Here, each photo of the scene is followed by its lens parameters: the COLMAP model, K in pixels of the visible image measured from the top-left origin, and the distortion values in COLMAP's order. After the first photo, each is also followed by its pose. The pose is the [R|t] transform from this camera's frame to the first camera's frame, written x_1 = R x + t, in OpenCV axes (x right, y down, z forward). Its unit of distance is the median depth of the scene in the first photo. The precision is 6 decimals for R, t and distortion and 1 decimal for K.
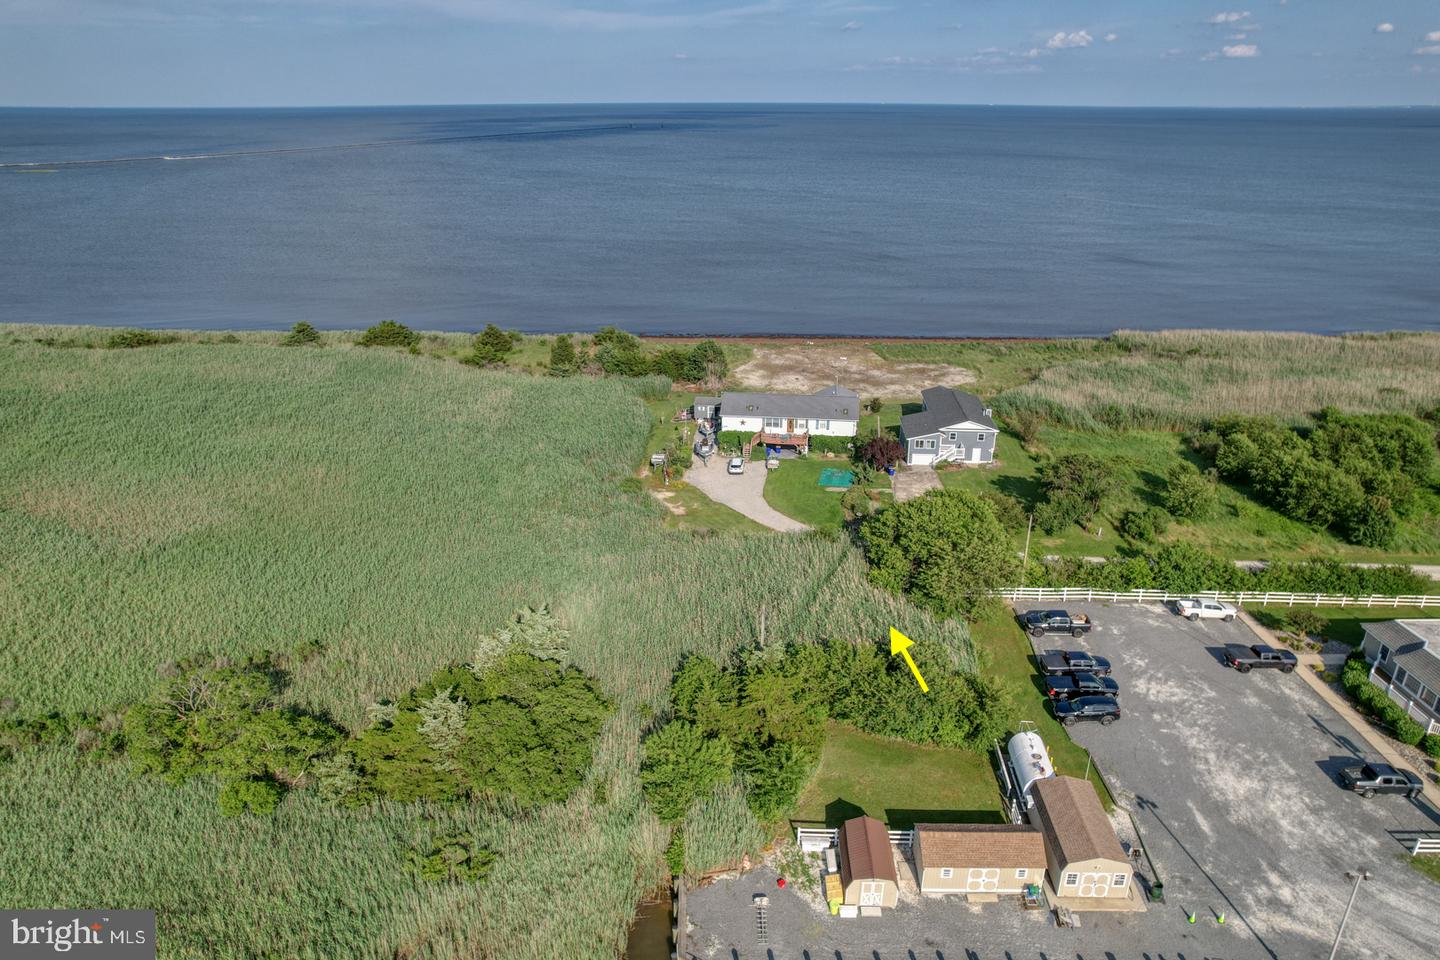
lens RADIAL K [[936.6, 0, 720.0], [0, 936.6, 480.0], [0, 0, 1]] dist [-0.078331, 0.068037]
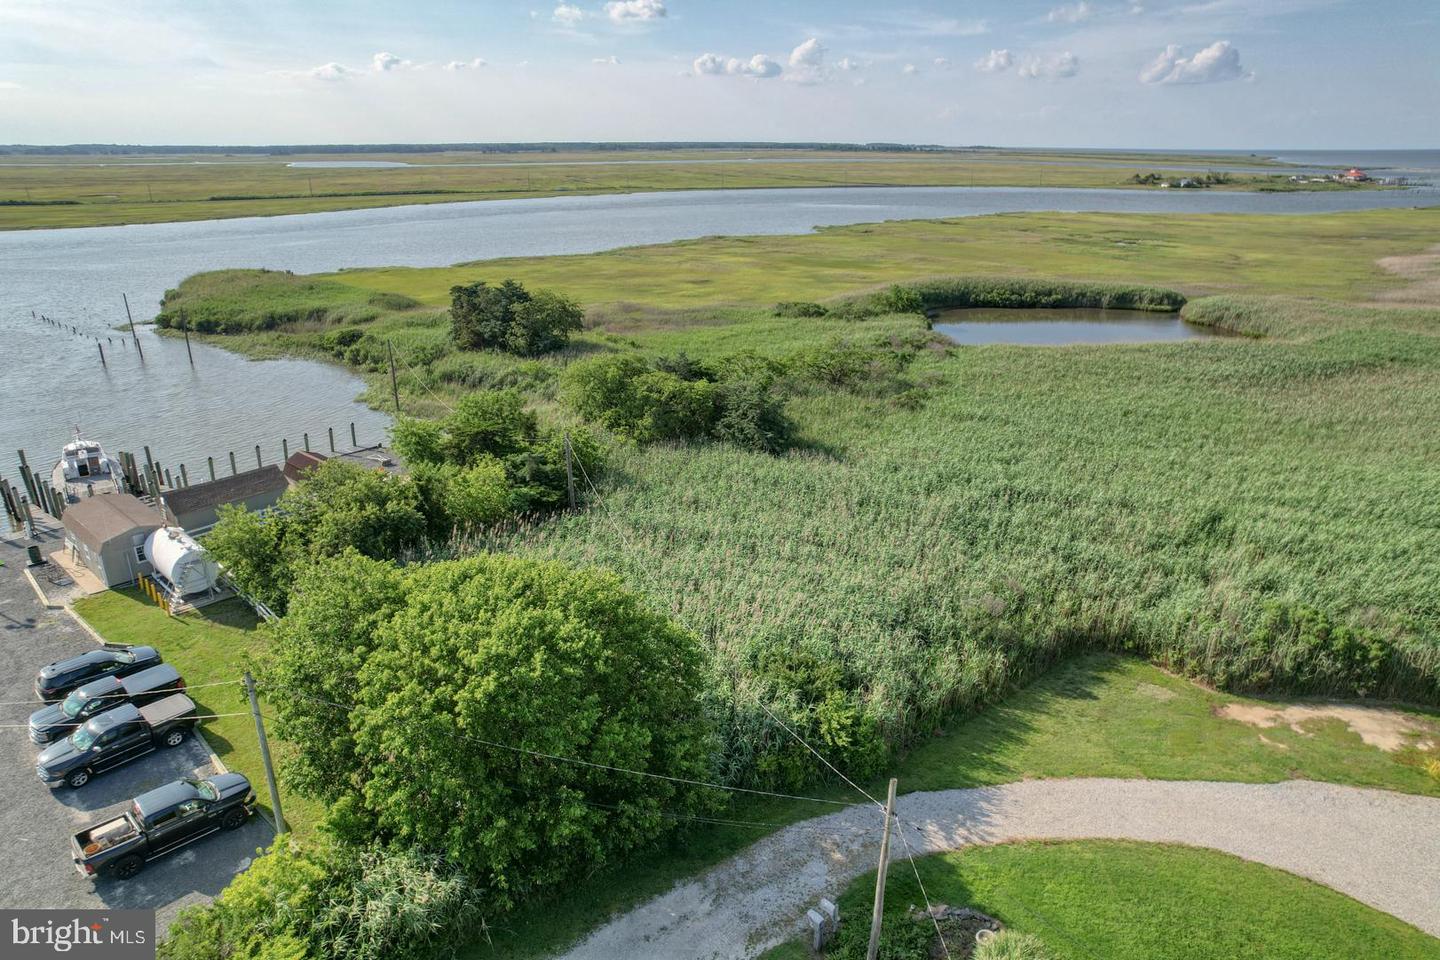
lens RADIAL K [[921.1, 0, 716.6], [0, 921.1, 483.2], [0, 0, 1]] dist [-0.078457, 0.070319]
pose [[-0.639729, 0.269500, -0.719803, 0.325217], [-0.289995, 0.782660, 0.550769, -0.175467], [0.711794, 0.561082, -0.422537, 0.896751]]
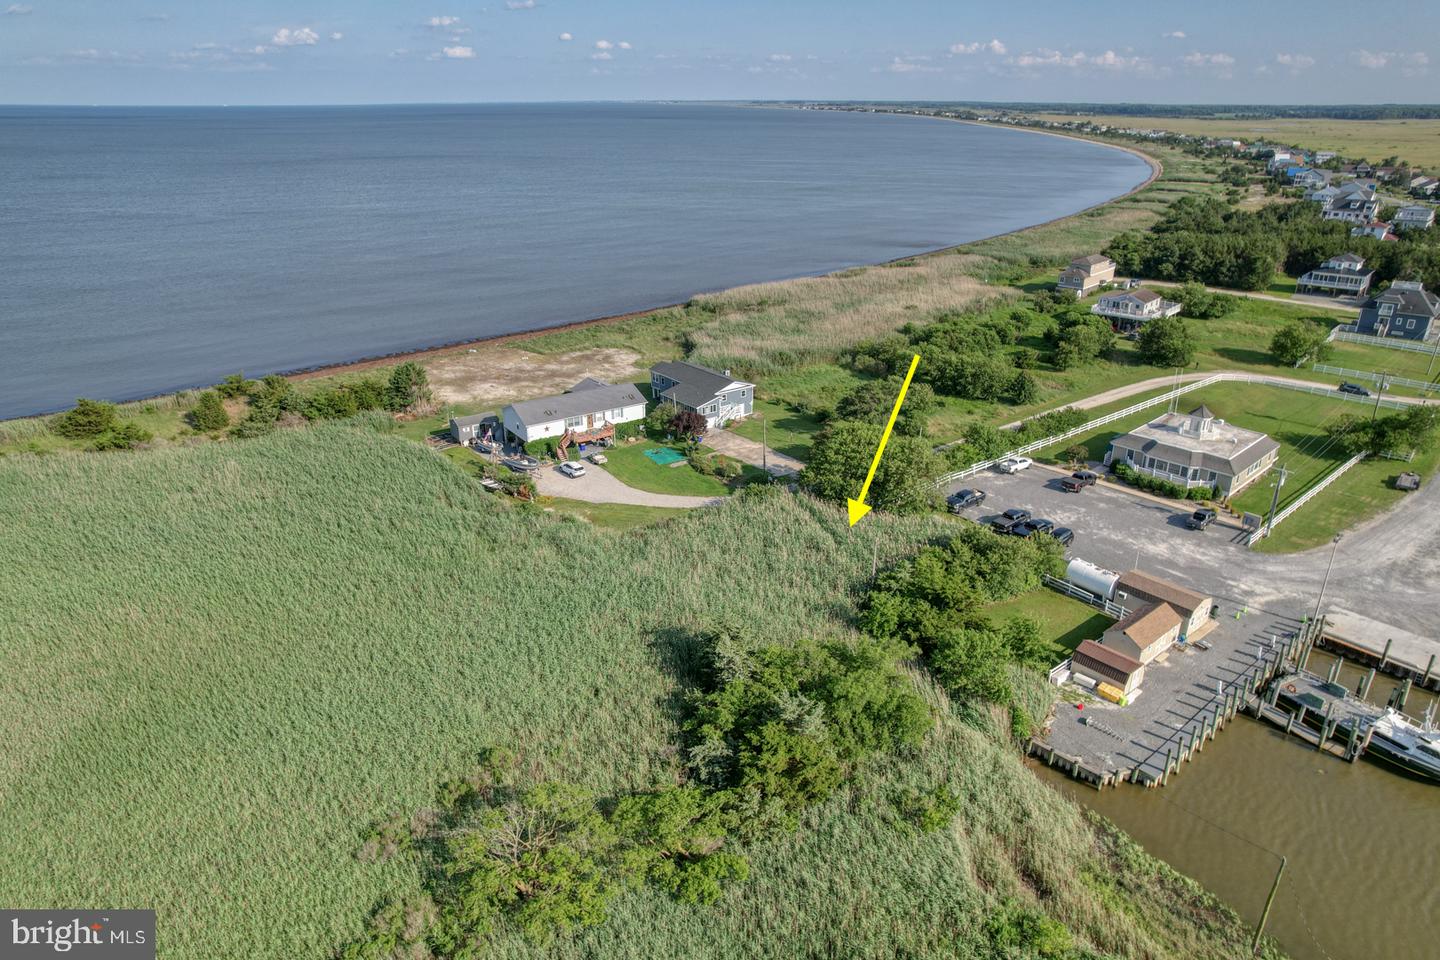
lens RADIAL K [[936.6, 0, 720.0], [0, 936.6, 480.0], [0, 0, 1]] dist [-0.078331, 0.068037]
pose [[0.745117, -0.251578, 0.617665, -0.503641], [0.250583, 0.963874, 0.090301, -0.056938], [-0.618069, 0.087492, 0.781240, 0.129814]]
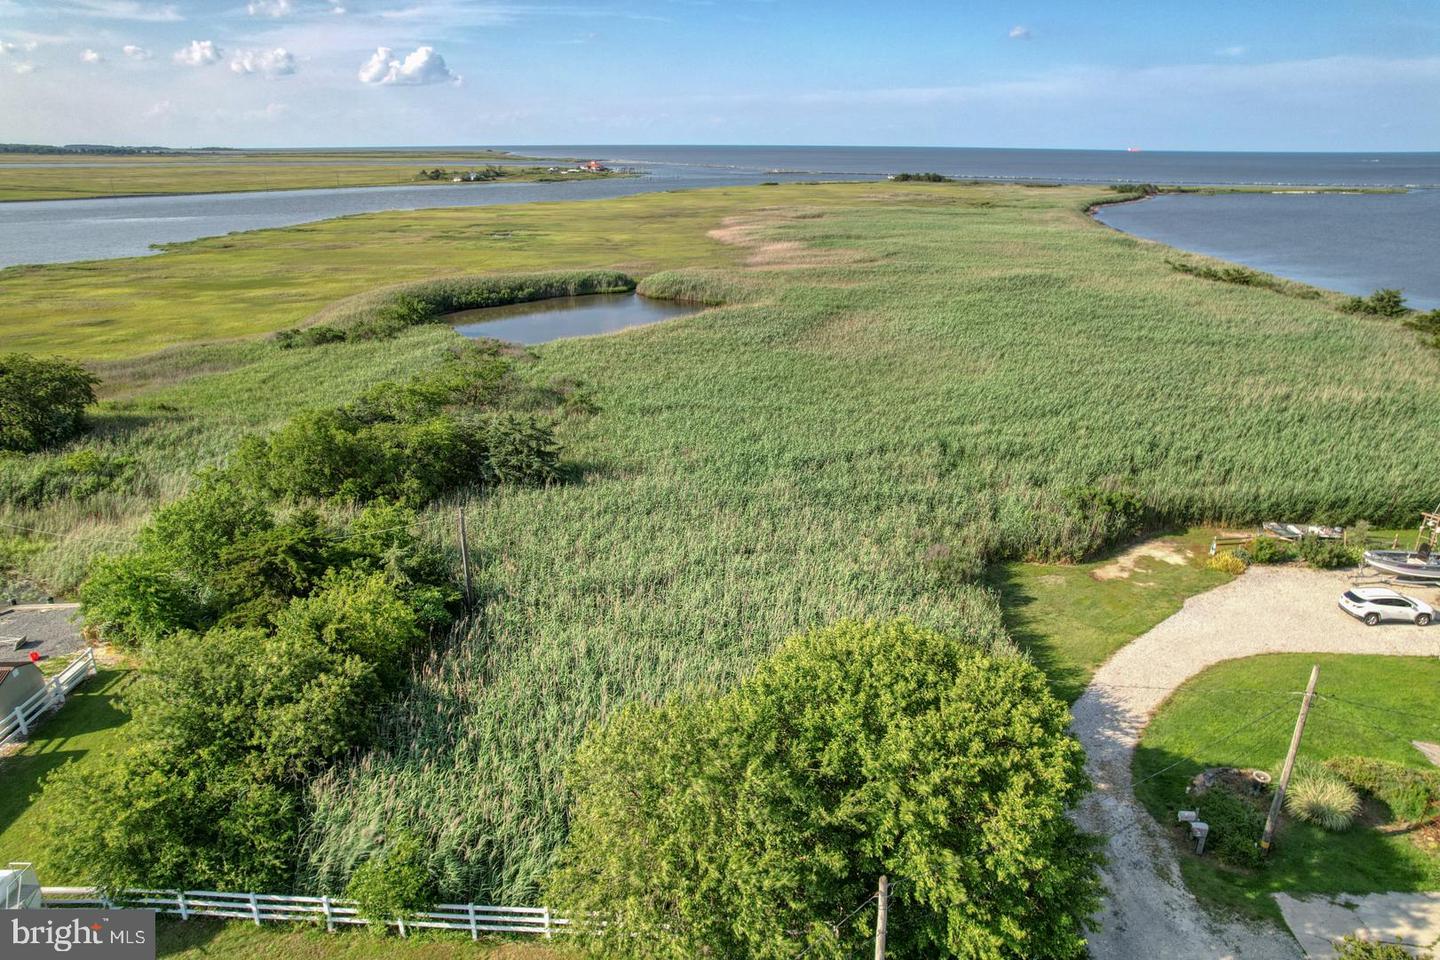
lens RADIAL K [[925.8, 0, 718.1], [0, 925.8, 482.4], [0, 0, 1]] dist [-0.078285, 0.066780]
pose [[0.058046, 0.347168, -0.936005, 0.378033], [-0.381513, 0.874135, 0.300560, -0.075272], [0.922539, 0.339651, 0.183189, 0.654070]]
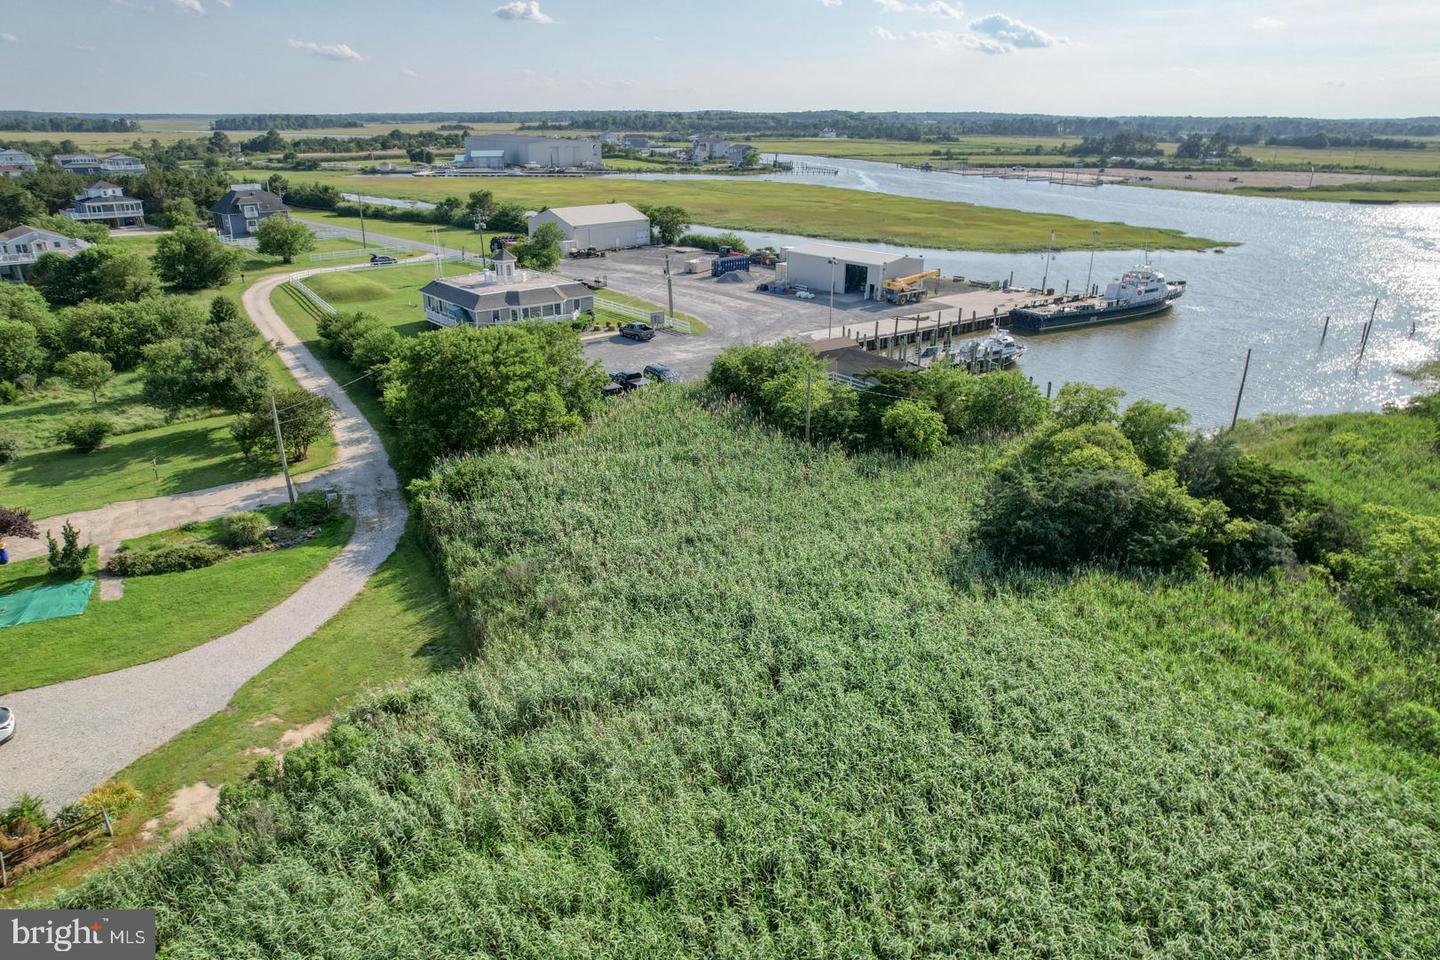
lens RADIAL K [[928.5, 0, 719.6], [0, 928.5, 486.6], [0, 0, 1]] dist [-0.083961, 0.074841]
pose [[-0.610236, -0.300316, 0.733091, -0.357013], [0.296771, 0.771324, 0.563015, -0.185600], [-0.734533, 0.561132, -0.381565, 0.912533]]
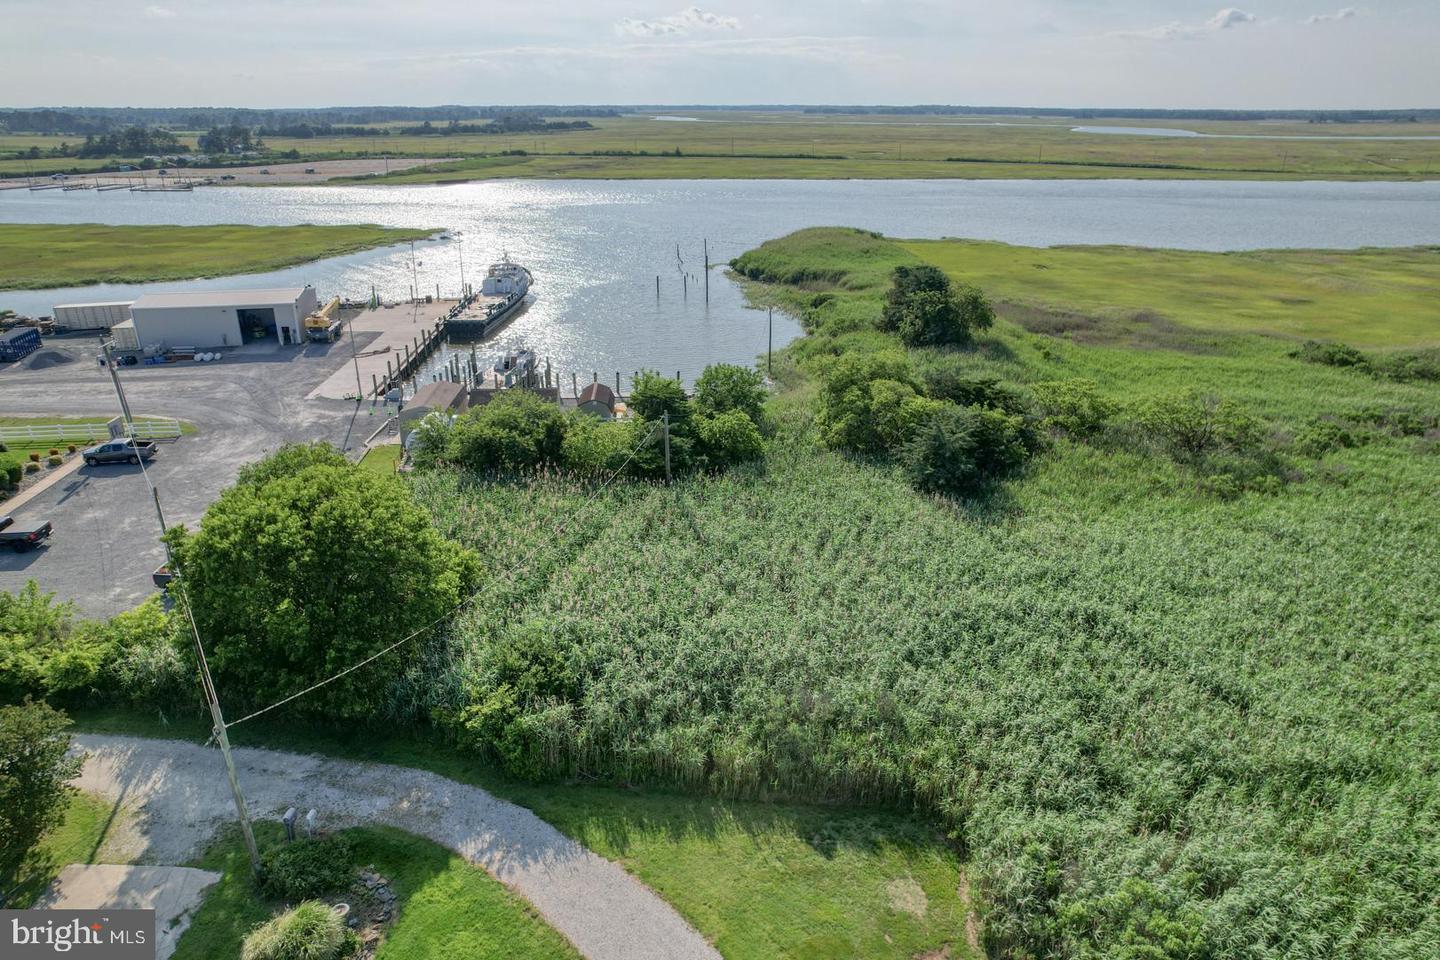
lens RADIAL K [[936.6, 0, 720.0], [0, 936.6, 480.0], [0, 0, 1]] dist [-0.078331, 0.068037]
pose [[-0.996489, 0.030829, -0.077843, 0.041471], [-0.032207, 0.717058, 0.696269, -0.248893], [0.077283, 0.696331, -0.713547, 1.027536]]
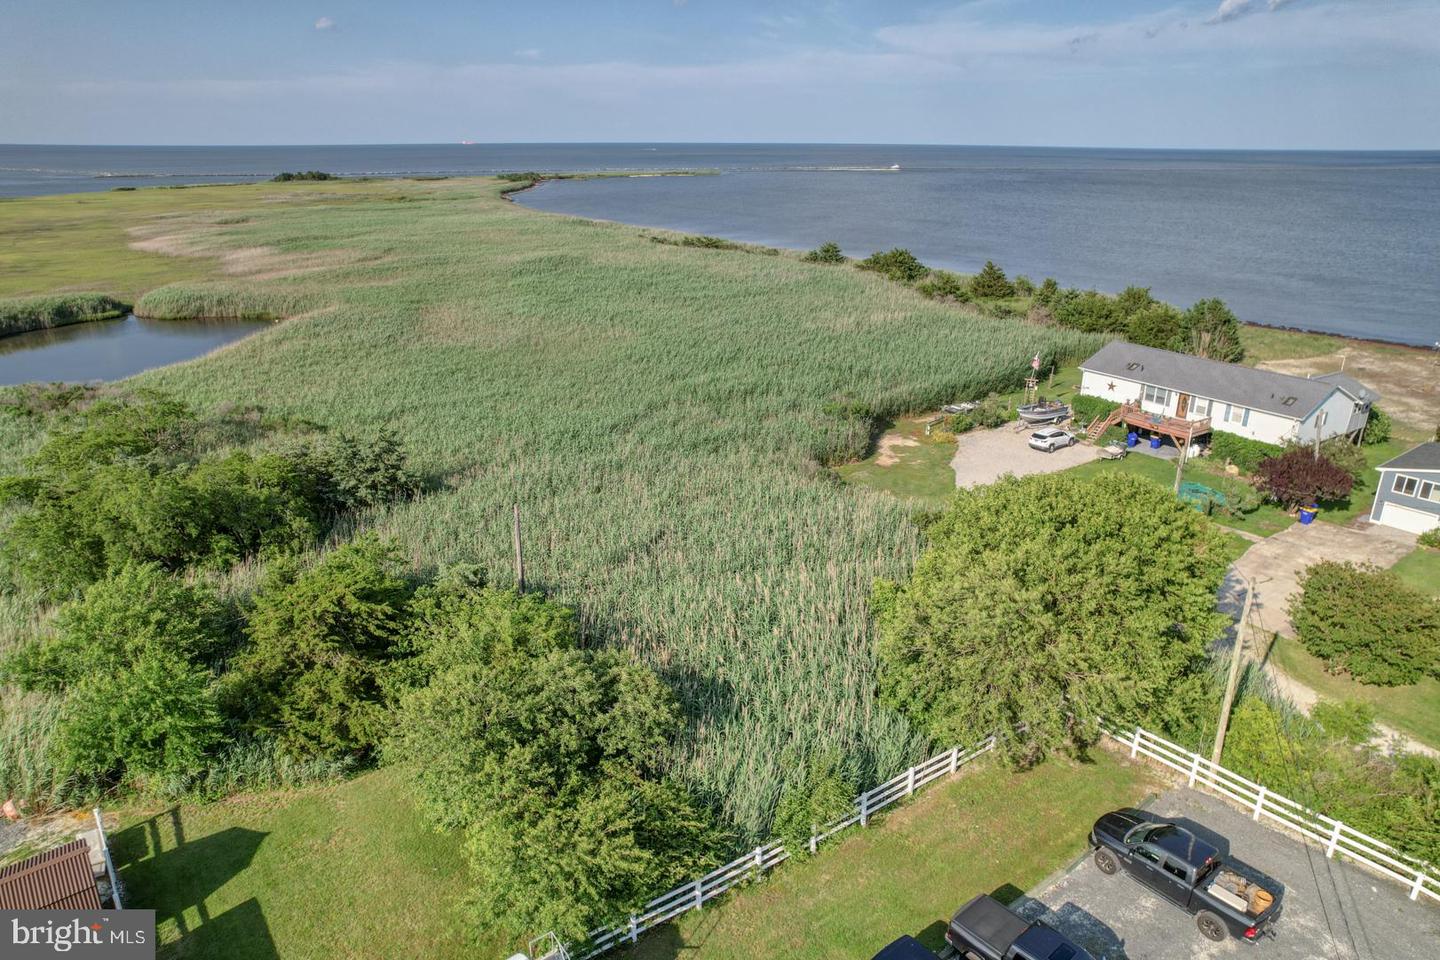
lens RADIAL K [[928.5, 0, 719.6], [0, 928.5, 486.6], [0, 0, 1]] dist [-0.083961, 0.074841]
pose [[0.657608, 0.268411, -0.703923, 0.325073], [-0.289928, 0.952580, 0.092373, 0.023213], [0.695337, 0.143342, 0.704244, 0.435906]]
